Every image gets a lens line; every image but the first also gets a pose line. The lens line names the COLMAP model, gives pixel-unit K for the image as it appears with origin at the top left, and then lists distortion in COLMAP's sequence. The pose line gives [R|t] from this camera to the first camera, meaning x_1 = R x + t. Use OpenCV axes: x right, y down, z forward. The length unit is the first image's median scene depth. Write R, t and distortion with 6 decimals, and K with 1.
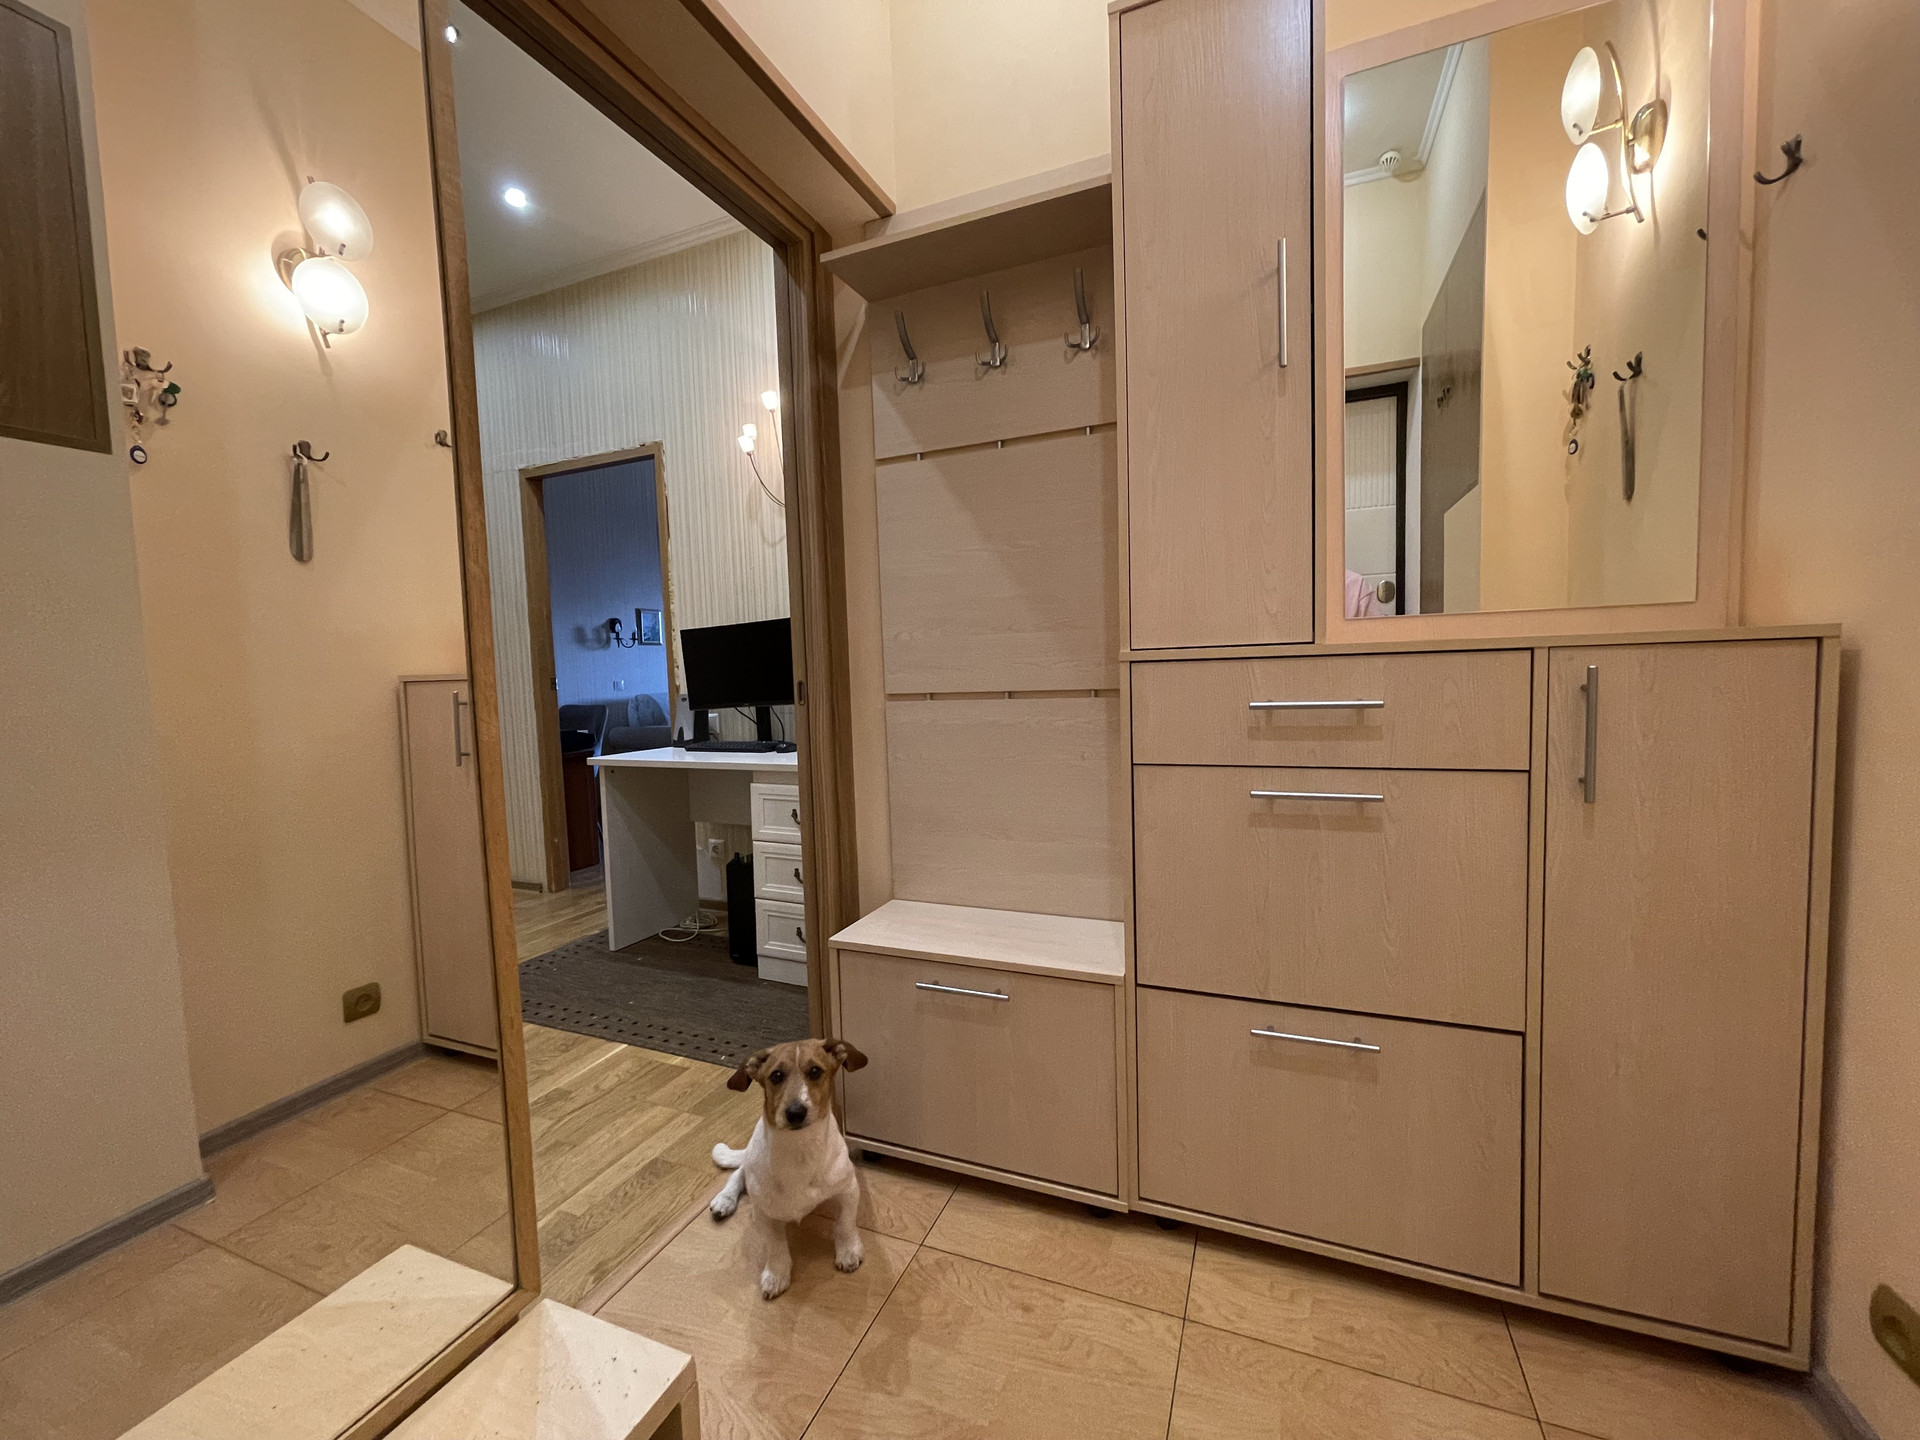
lens RADIAL K [[775.2, 0, 961.7], [0, 775.2, 716.2], [0, 0, 1]] dist [0.000263, -0.001572]
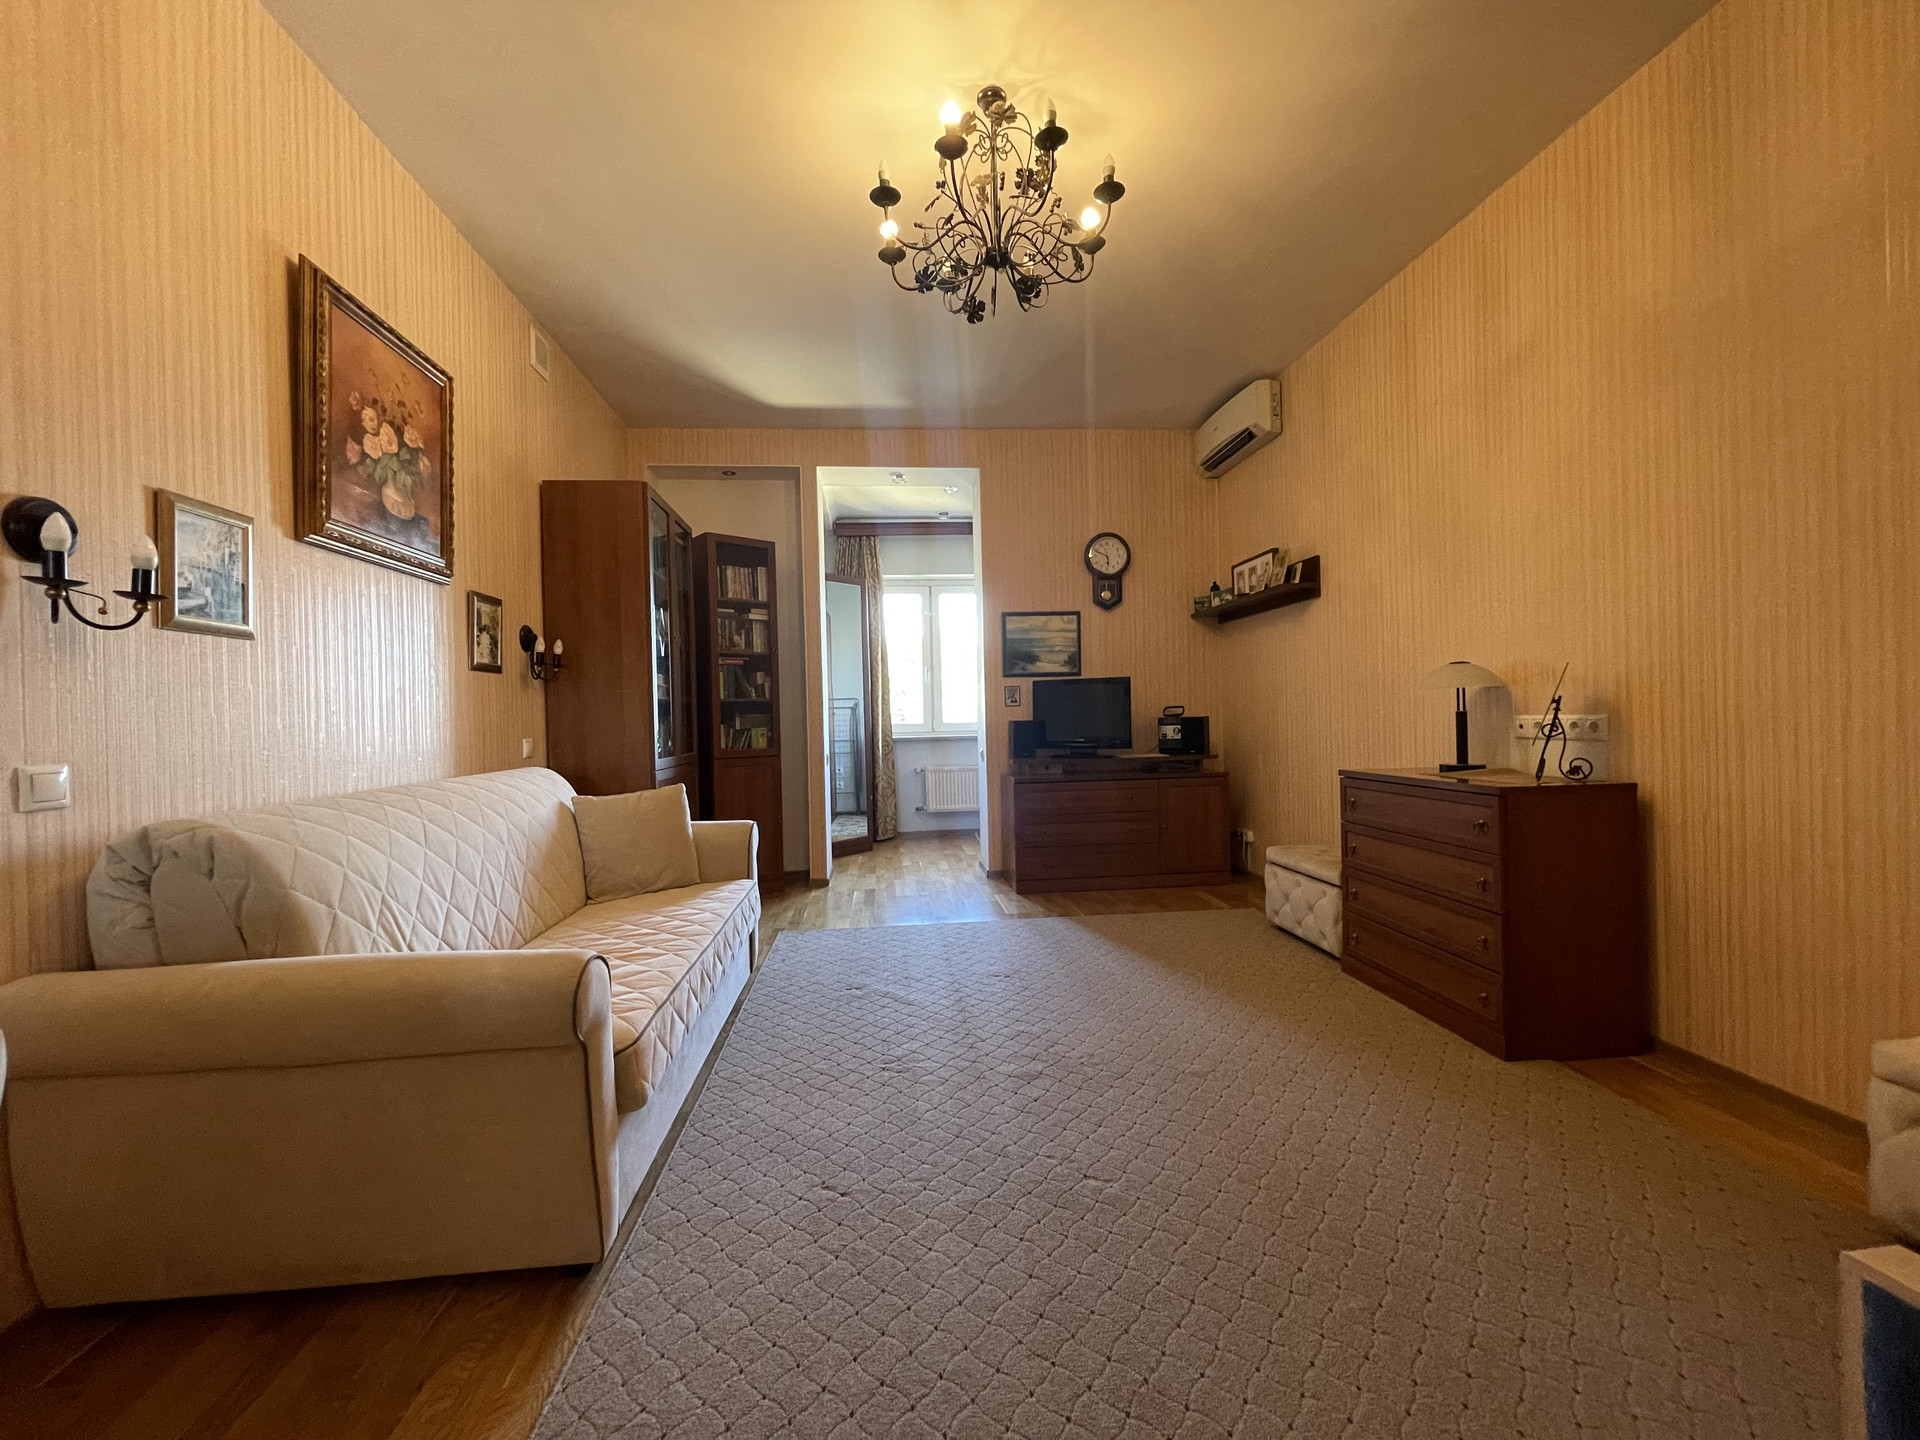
lens RADIAL K [[775.2, 0, 957.3], [0, 775.2, 719.7], [0, 0, 1]] dist [0.000263, -0.001572]
pose [[0.884030, 0.009152, 0.467340, -0.562240], [0.027932, 0.996987, -0.072360, -0.066436], [-0.466595, 0.077023, 0.881111, 1.217418]]
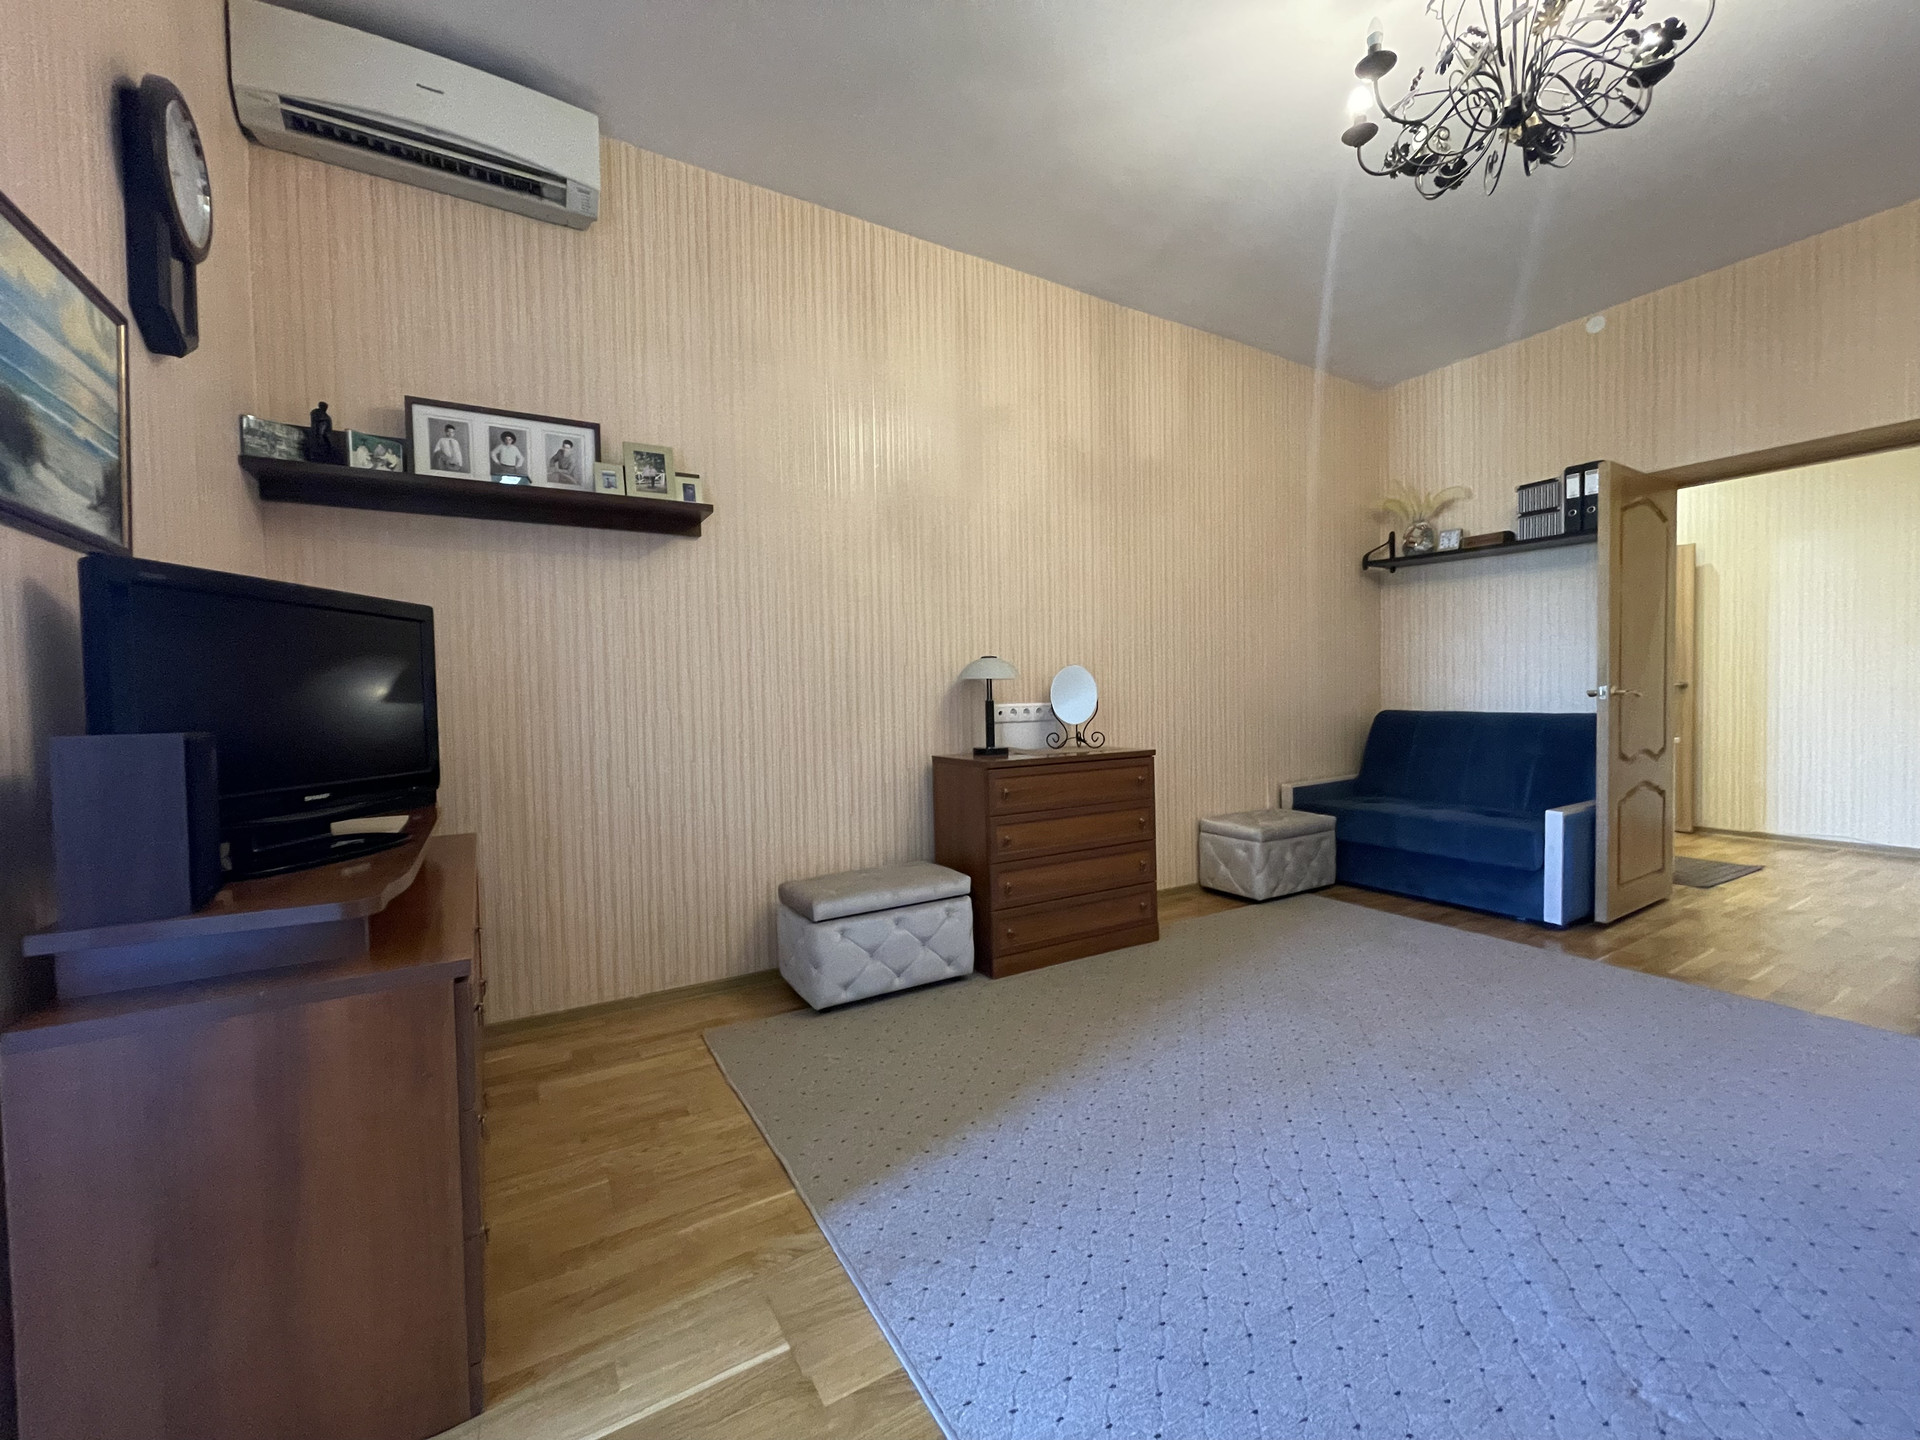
lens RADIAL K [[775.2, 0, 954.1], [0, 775.2, 721.8], [0, 0, 1]] dist [0.000263, -0.001572]
pose [[-0.796526, 0.027479, 0.603979, -0.219075], [0.086741, 0.993826, 0.069179, -0.164318], [-0.598350, 0.107493, -0.793992, 2.480807]]
